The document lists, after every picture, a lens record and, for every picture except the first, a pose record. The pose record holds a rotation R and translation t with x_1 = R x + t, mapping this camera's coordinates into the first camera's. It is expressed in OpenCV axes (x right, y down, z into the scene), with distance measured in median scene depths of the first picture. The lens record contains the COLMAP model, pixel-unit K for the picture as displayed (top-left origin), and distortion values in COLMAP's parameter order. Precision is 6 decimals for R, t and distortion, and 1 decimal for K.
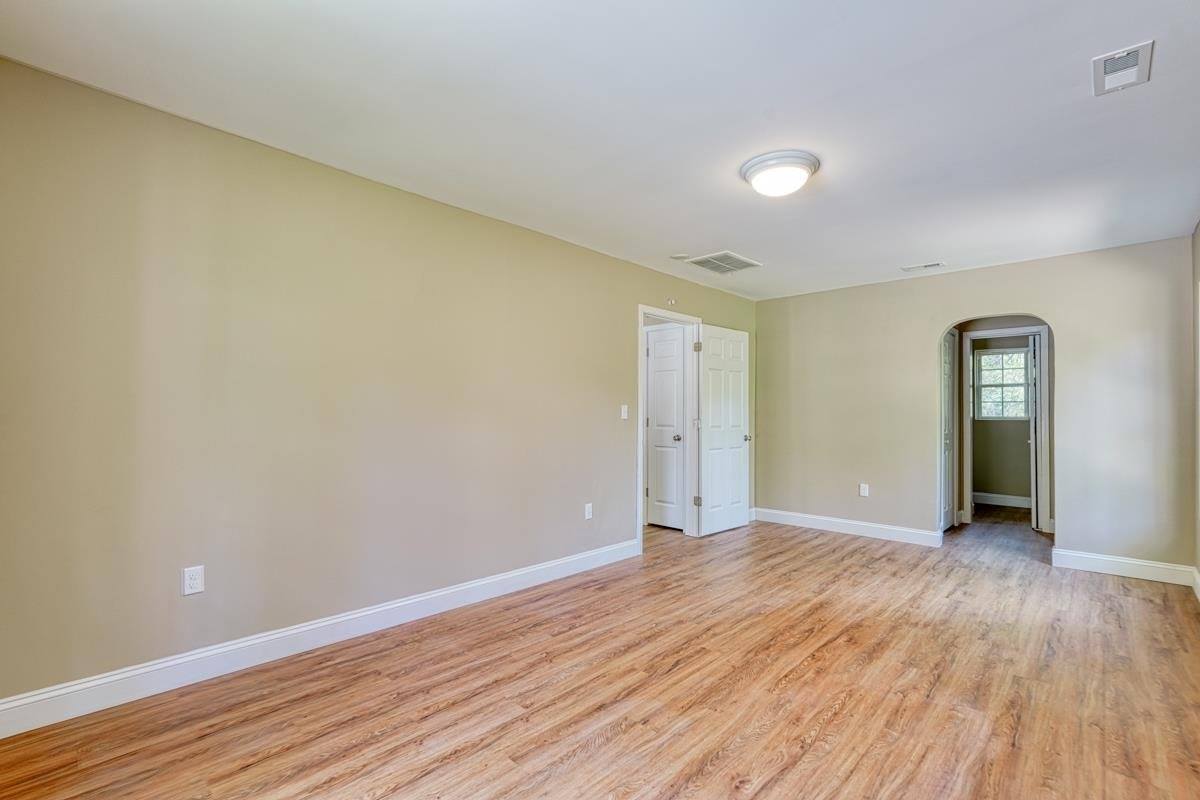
lens RADIAL K [[532.9, 0, 601.0], [0, 532.9, 401.1], [0, 0, 1]] dist [-0.017543, 0.010367]
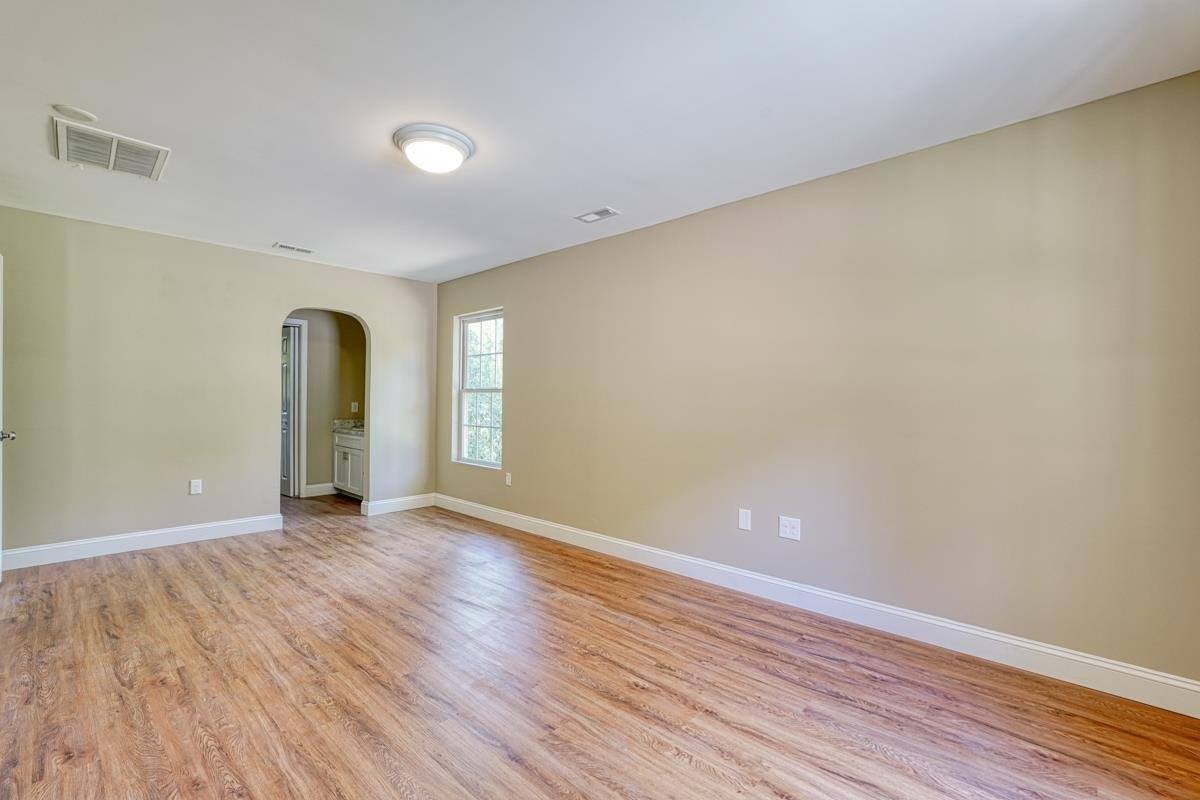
lens RADIAL K [[532.9, 0, 597.1], [0, 532.9, 398.0], [0, 0, 1]] dist [-0.017543, 0.010367]
pose [[-0.000678, -0.001917, 0.999998, -0.522000], [-0.030327, 0.999538, 0.001895, 0.010713], [-0.999540, -0.030326, -0.000736, 0.570860]]
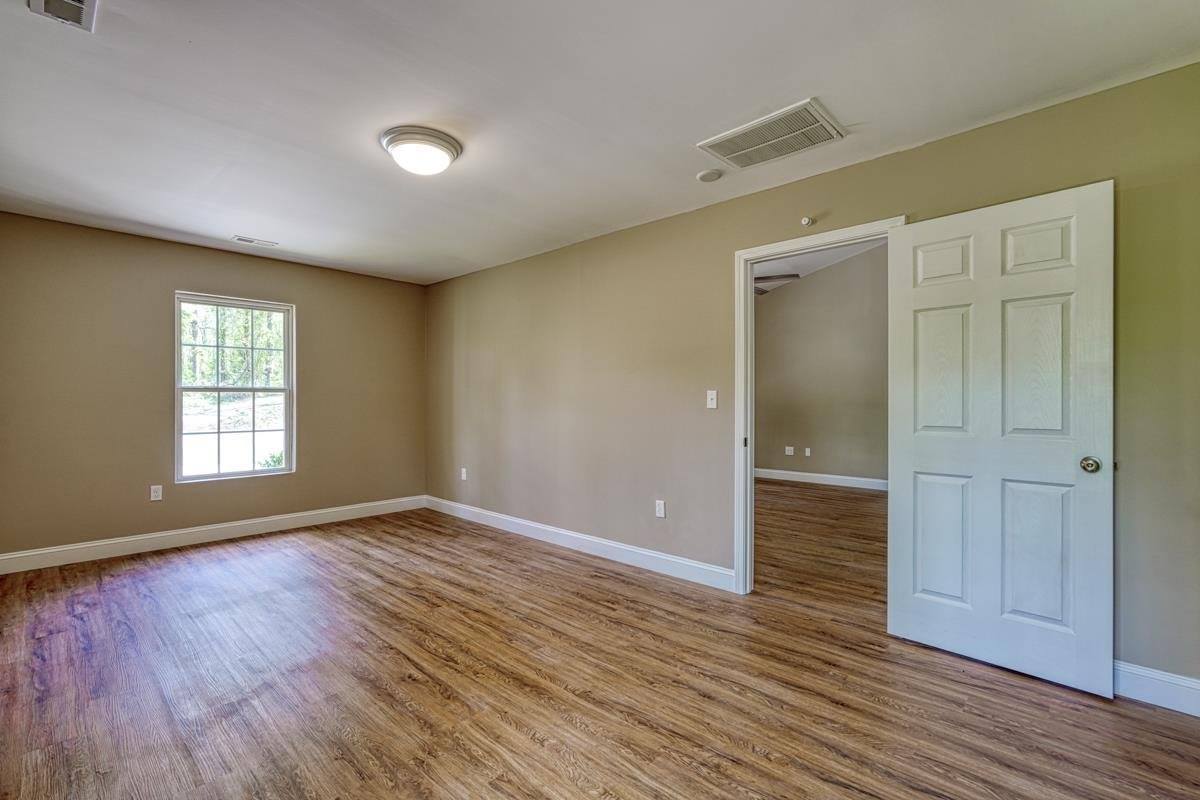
lens RADIAL K [[532.9, 0, 593.6], [0, 532.9, 399.4], [0, 0, 1]] dist [-0.017543, 0.010367]
pose [[0.008118, -0.011196, -0.999904, 1.072845], [0.019428, 0.999750, -0.011037, 0.034210], [0.999778, -0.019337, 0.008333, 1.067773]]
